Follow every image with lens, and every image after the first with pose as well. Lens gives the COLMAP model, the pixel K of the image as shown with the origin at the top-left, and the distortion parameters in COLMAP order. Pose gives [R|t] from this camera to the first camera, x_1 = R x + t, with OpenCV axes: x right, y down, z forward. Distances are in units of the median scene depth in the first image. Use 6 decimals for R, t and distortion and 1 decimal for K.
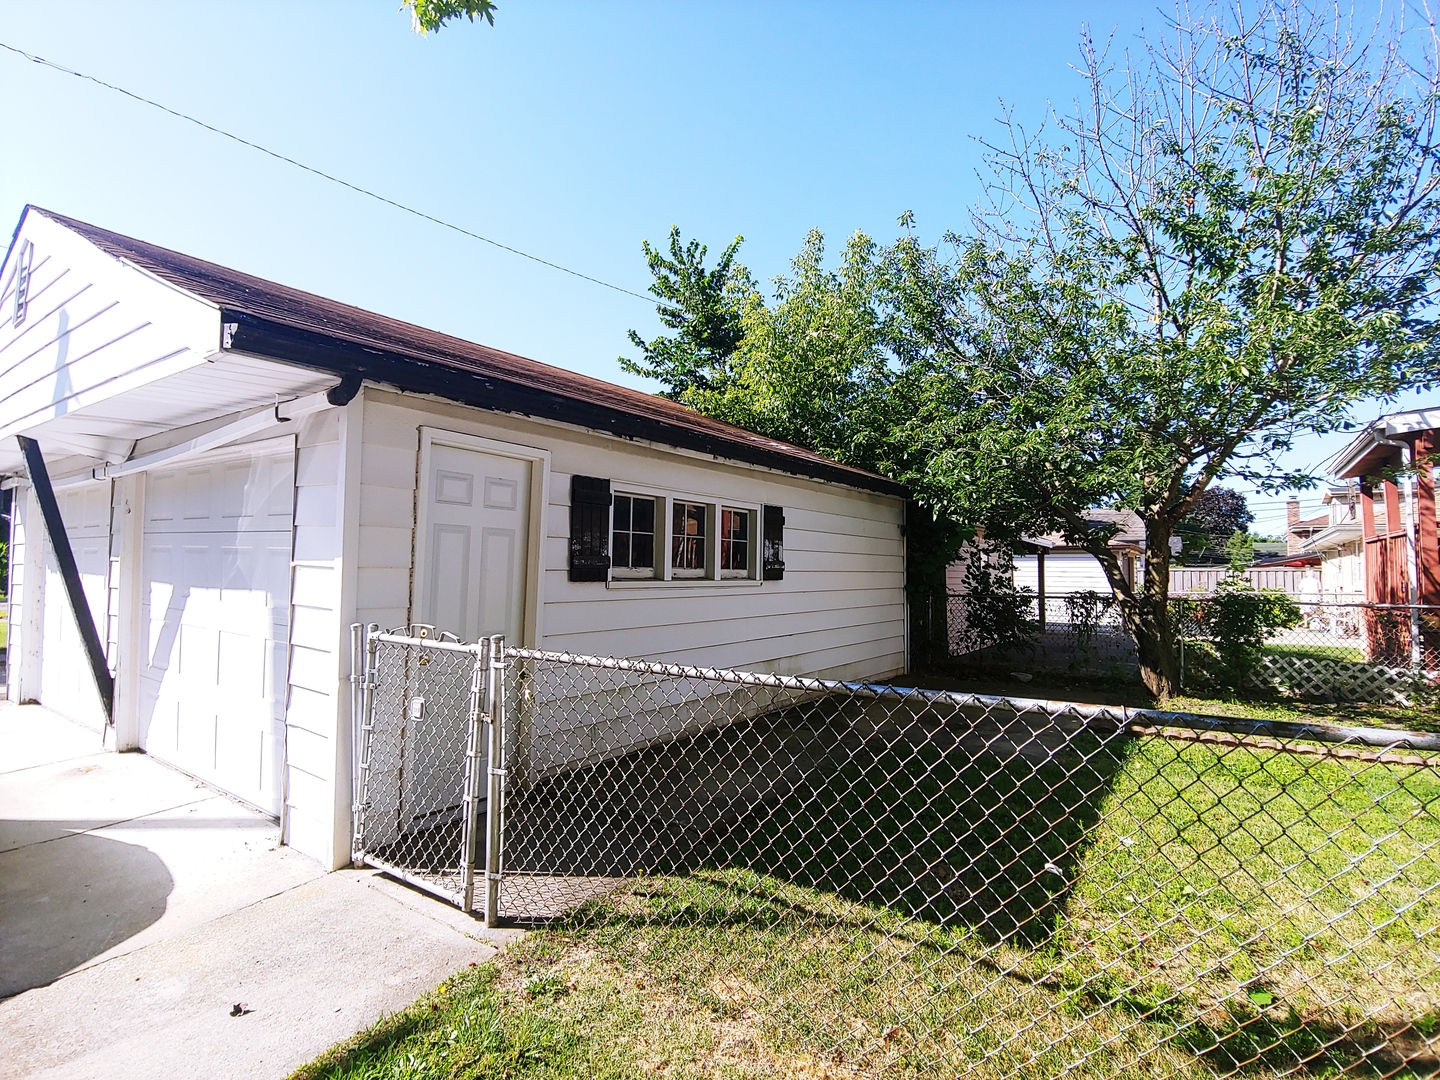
lens RADIAL K [[726.0, 0, 726.8], [0, 726.0, 533.4], [0, 0, 1]] dist [-0.022217, 0.001964]
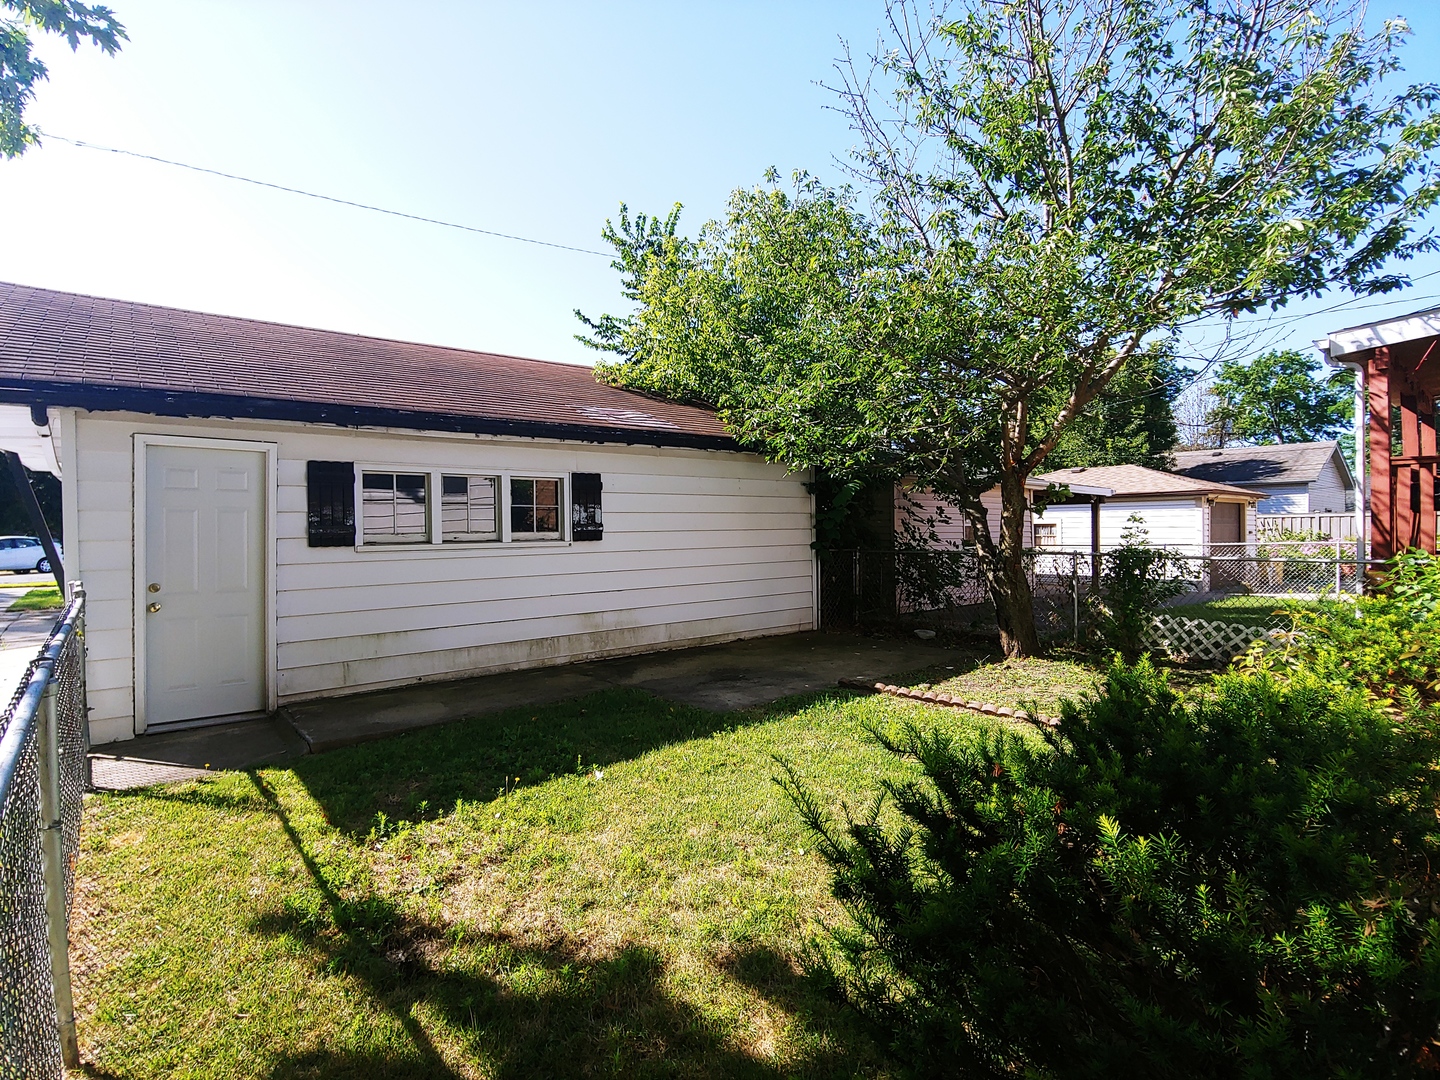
lens RADIAL K [[726.0, 0, 723.3], [0, 726.0, 537.1], [0, 0, 1]] dist [-0.022217, 0.001964]
pose [[0.967150, -0.016748, -0.253654, 0.475200], [0.033311, 0.997573, 0.061145, -0.001532], [0.252014, -0.067586, 0.965361, -0.007196]]
